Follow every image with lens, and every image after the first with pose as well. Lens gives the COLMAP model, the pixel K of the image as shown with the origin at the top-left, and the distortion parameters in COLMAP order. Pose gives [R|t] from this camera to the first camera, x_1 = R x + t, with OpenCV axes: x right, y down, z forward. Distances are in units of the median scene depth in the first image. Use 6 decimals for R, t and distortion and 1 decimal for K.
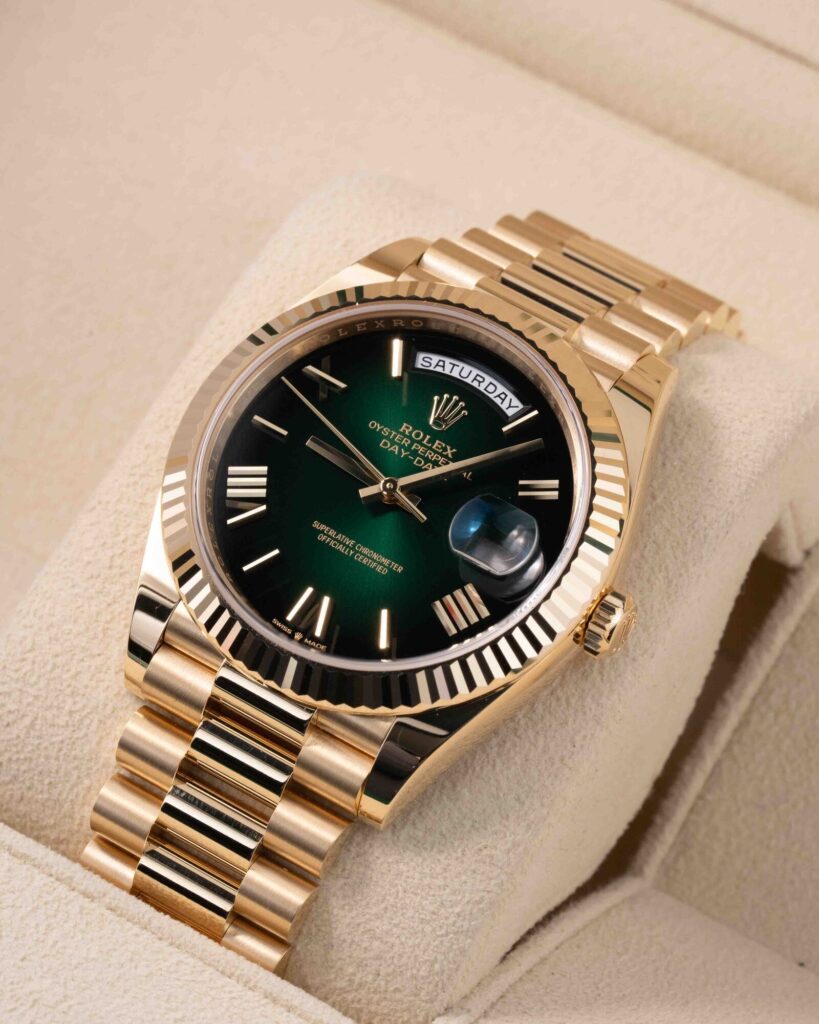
lens RADIAL K [[4799.7, 0, 409.5], [0, 4799.7, 512.0], [0, 0, 1]] dist [-0.275856, -7.213885]
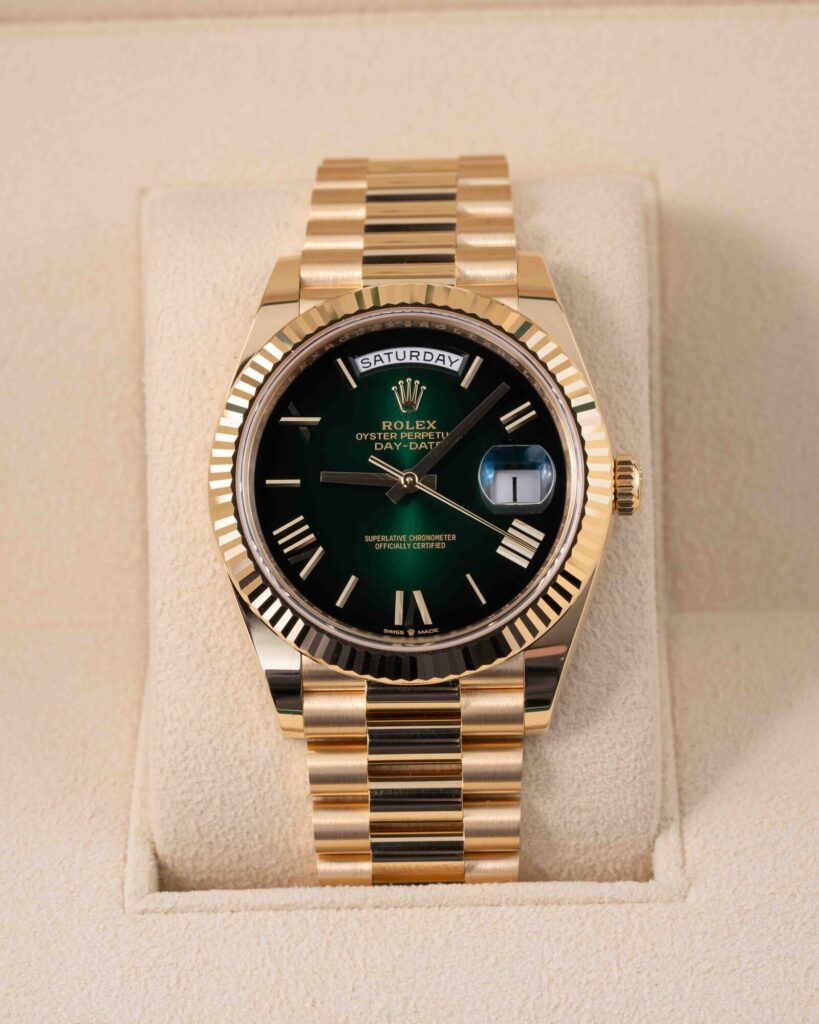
lens RADIAL K [[4799.7, 0, 409.5], [0, 4799.7, 512.0], [0, 0, 1]] dist [-0.275856, -7.213885]
pose [[0.837982, -0.517063, 0.174449, -0.209496], [0.467548, 0.845147, 0.259086, -0.297944], [-0.281399, -0.135546, 0.949969, -0.105463]]
